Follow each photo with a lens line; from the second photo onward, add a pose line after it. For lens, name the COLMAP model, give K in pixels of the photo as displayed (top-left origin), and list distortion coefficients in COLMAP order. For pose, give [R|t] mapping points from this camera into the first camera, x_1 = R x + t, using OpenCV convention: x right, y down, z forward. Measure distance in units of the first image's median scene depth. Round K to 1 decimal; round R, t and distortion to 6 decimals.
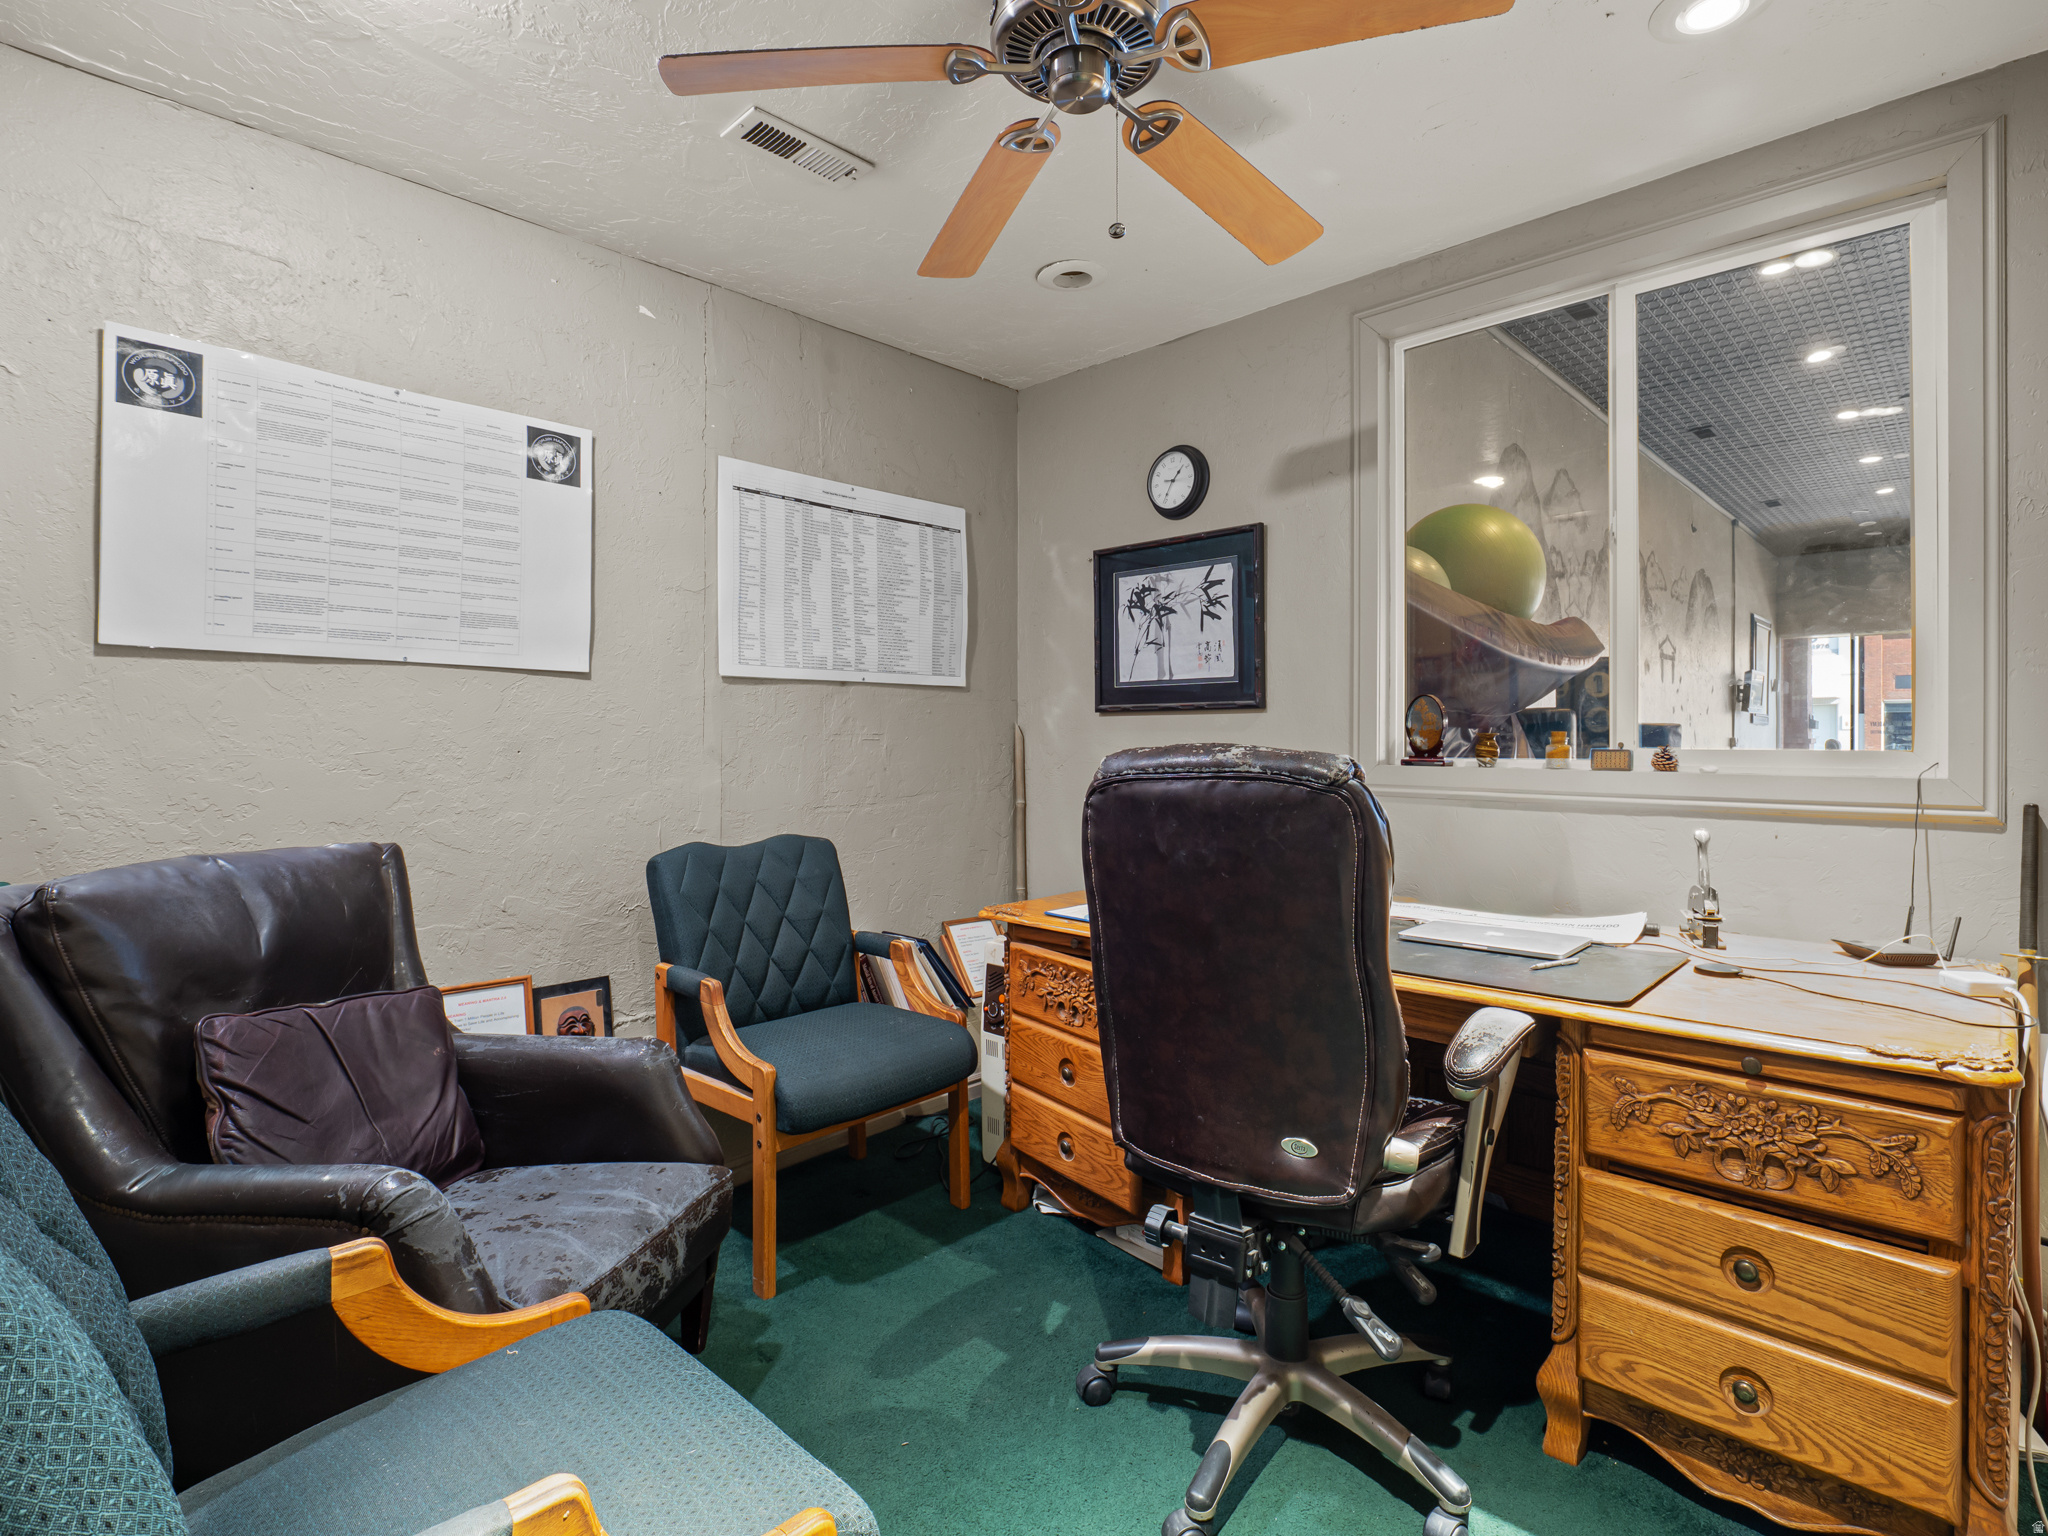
lens RADIAL K [[981.8, 0, 1025.9], [0, 981.8, 757.1], [0, 0, 1]] dist [-0.005882, -0.000192]
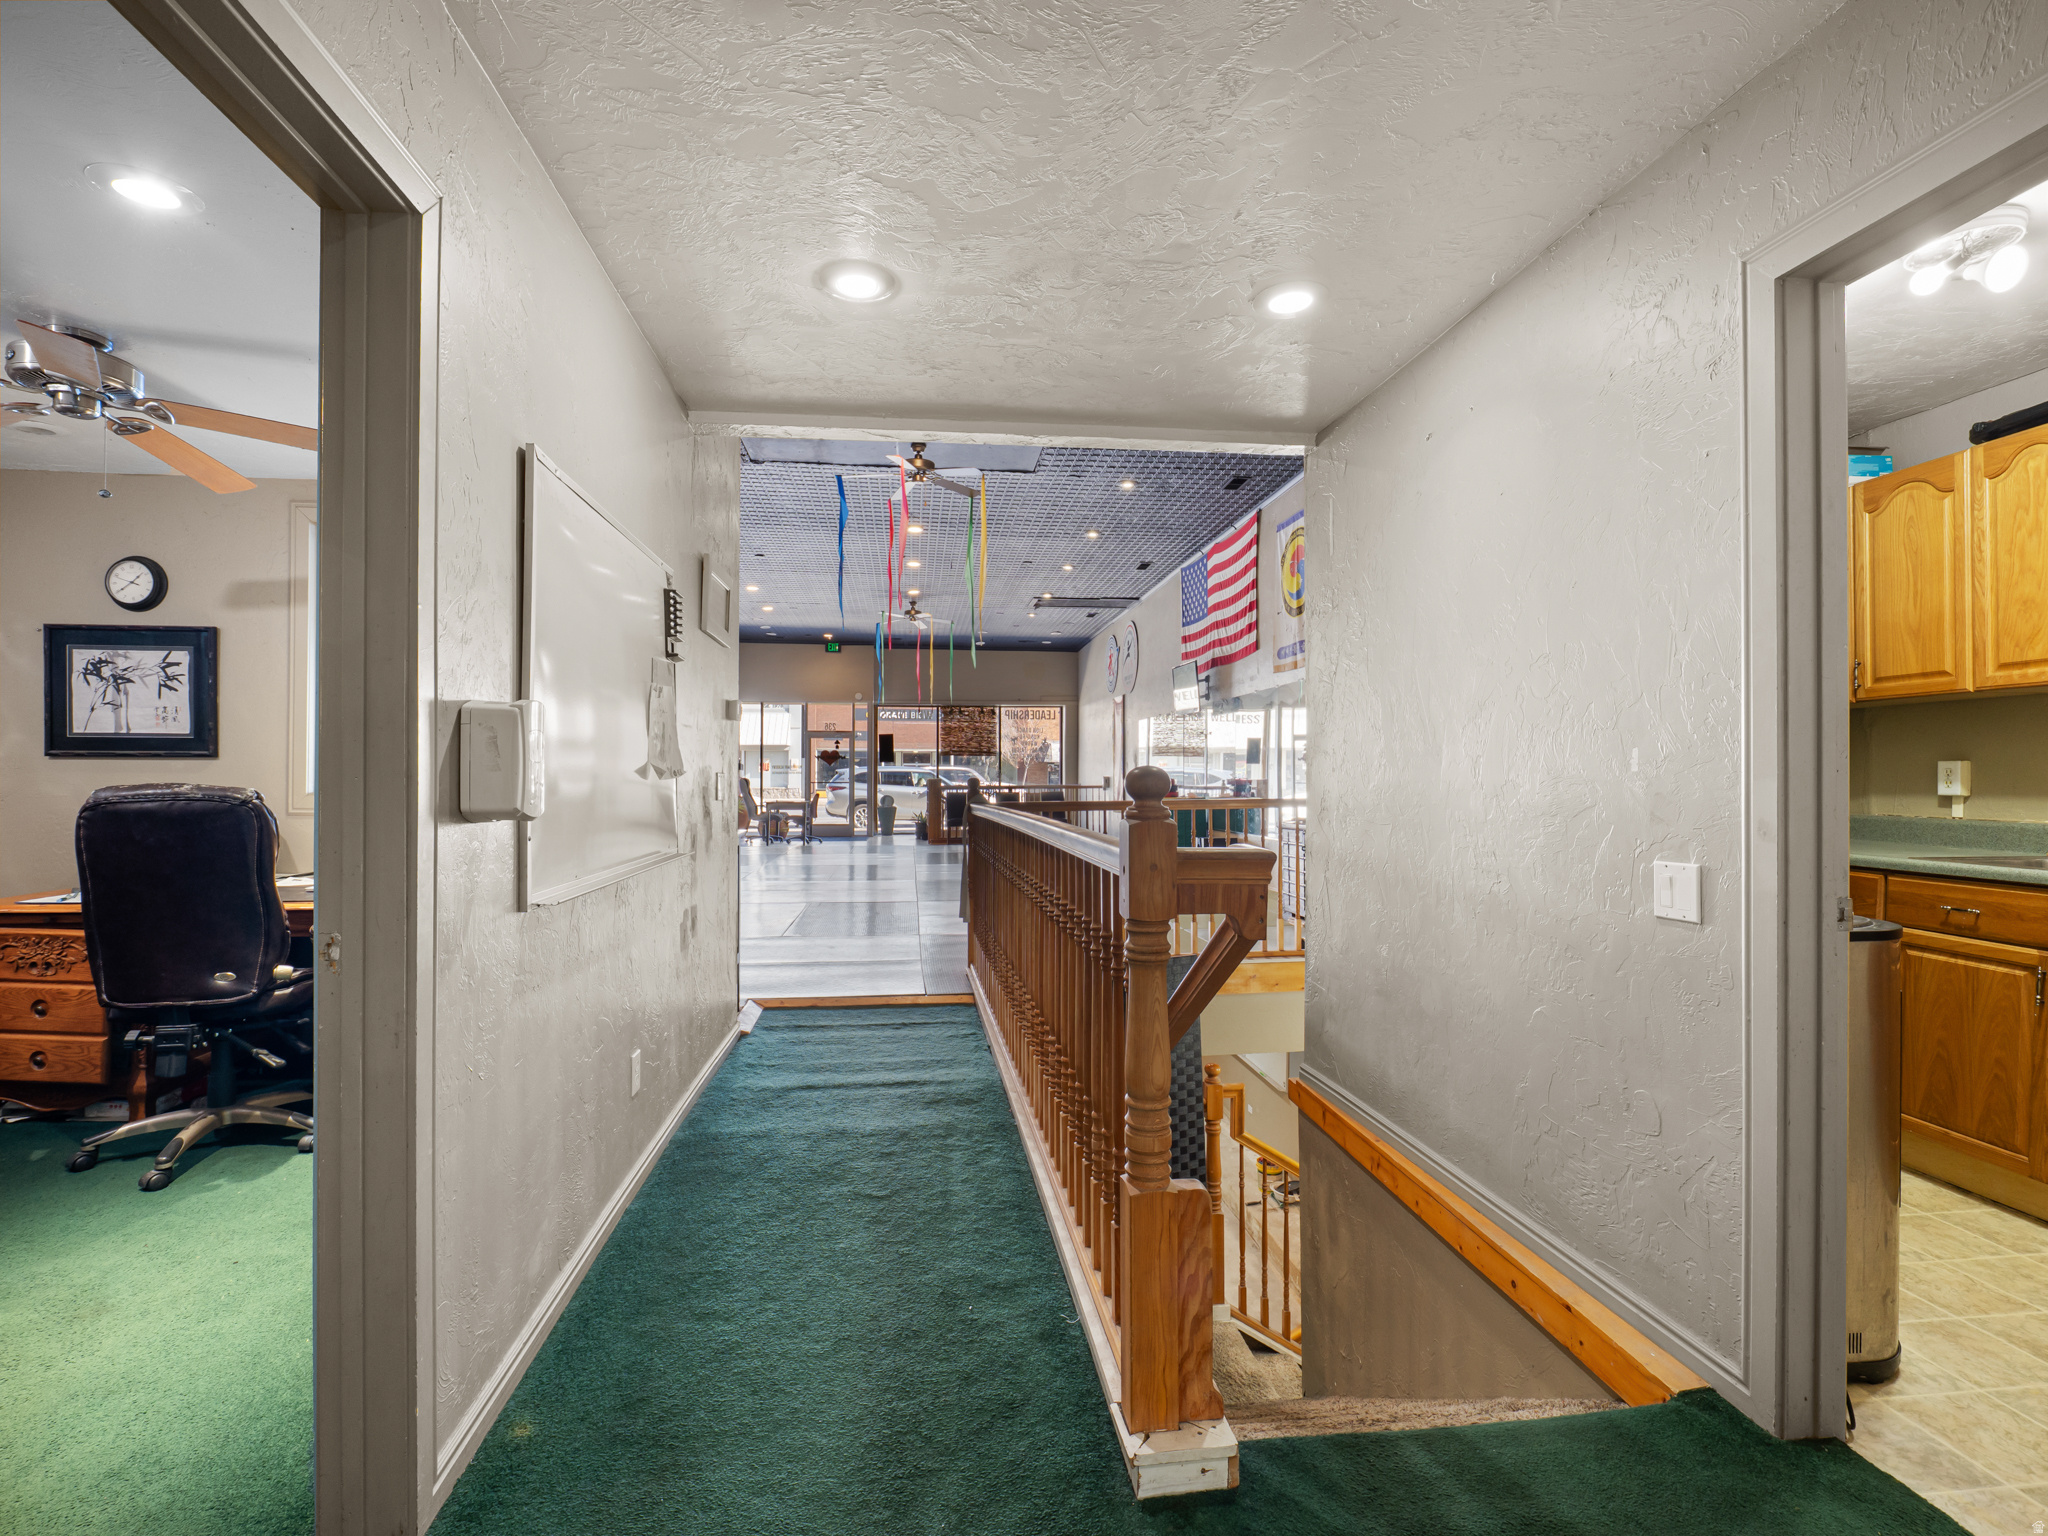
lens RADIAL K [[981.8, 0, 1028.9], [0, 981.8, 775.8], [0, 0, 1]] dist [-0.005882, -0.000192]
pose [[0.611581, 0.006786, 0.791153, -0.153838], [0.007542, 0.999868, -0.014406, 0.006295], [-0.791146, 0.014777, 0.611449, -0.776042]]
